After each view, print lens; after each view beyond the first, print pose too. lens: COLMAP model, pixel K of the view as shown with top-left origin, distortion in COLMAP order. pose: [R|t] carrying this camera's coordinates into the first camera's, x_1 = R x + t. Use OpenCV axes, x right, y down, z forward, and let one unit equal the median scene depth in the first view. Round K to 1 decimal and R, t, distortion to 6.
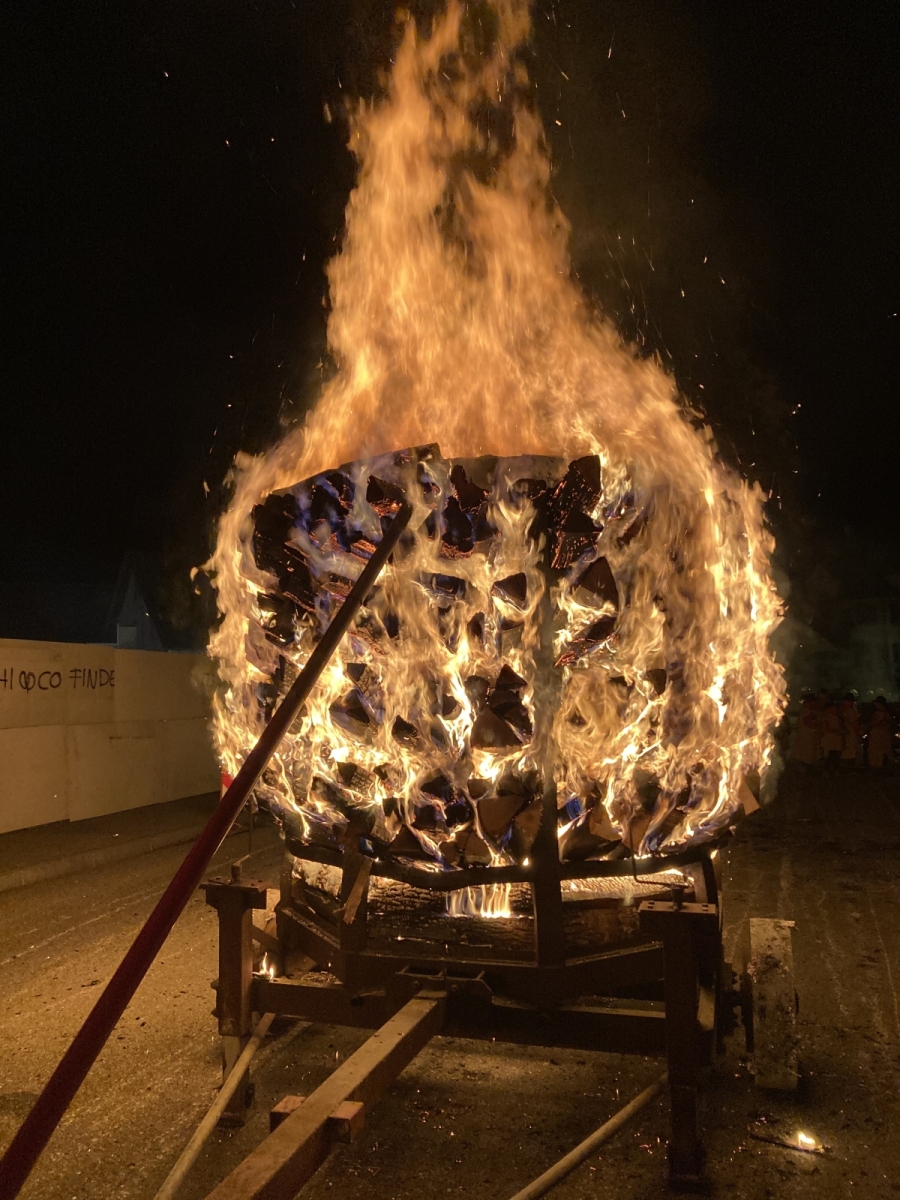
lens RADIAL K [[995.4, 0, 448.8], [0, 995.4, 602.2], [0, 0, 1]] dist [0.022032, -0.025589]
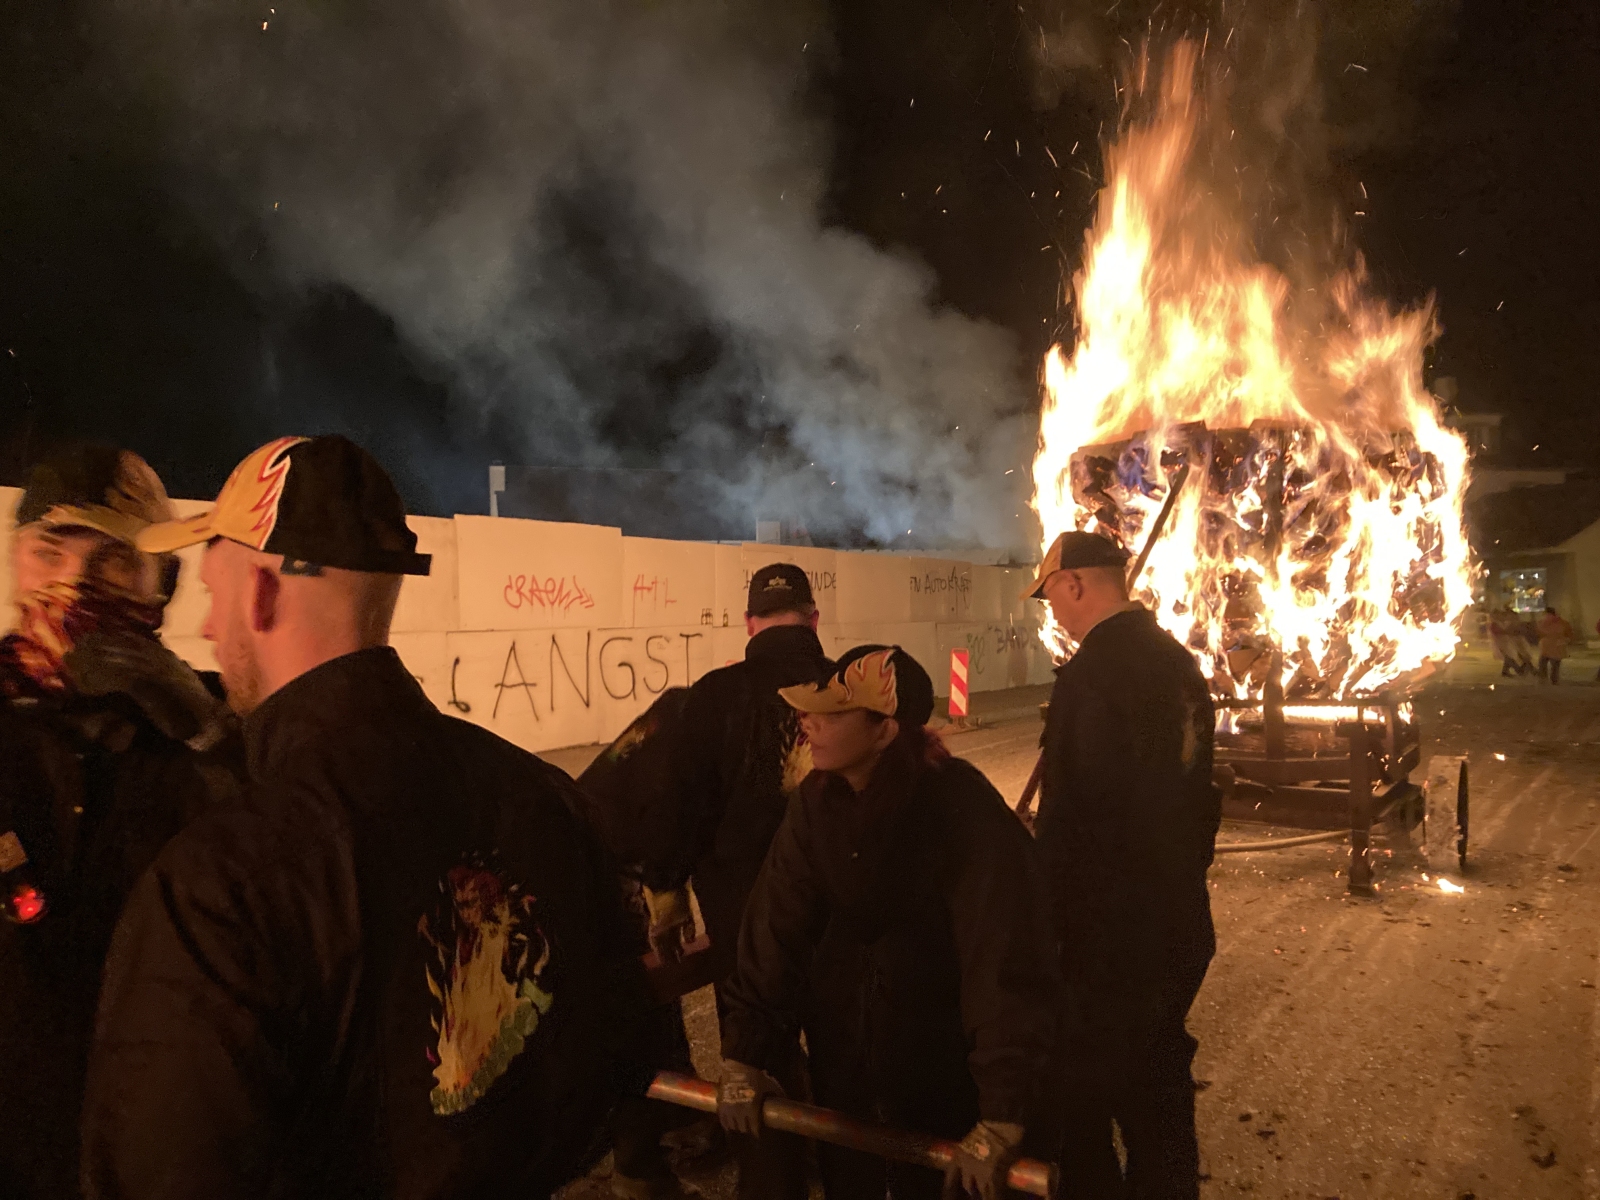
lens RADIAL K [[1327.2, 0, 807.6], [0, 1327.2, 598.6], [0, 0, 1]] dist [0.022032, -0.025589]
pose [[0.965882, 0.011596, -0.258724, -0.060159], [0.010451, 0.996438, 0.083676, -0.062929], [0.258772, -0.083526, 0.962320, -1.038100]]
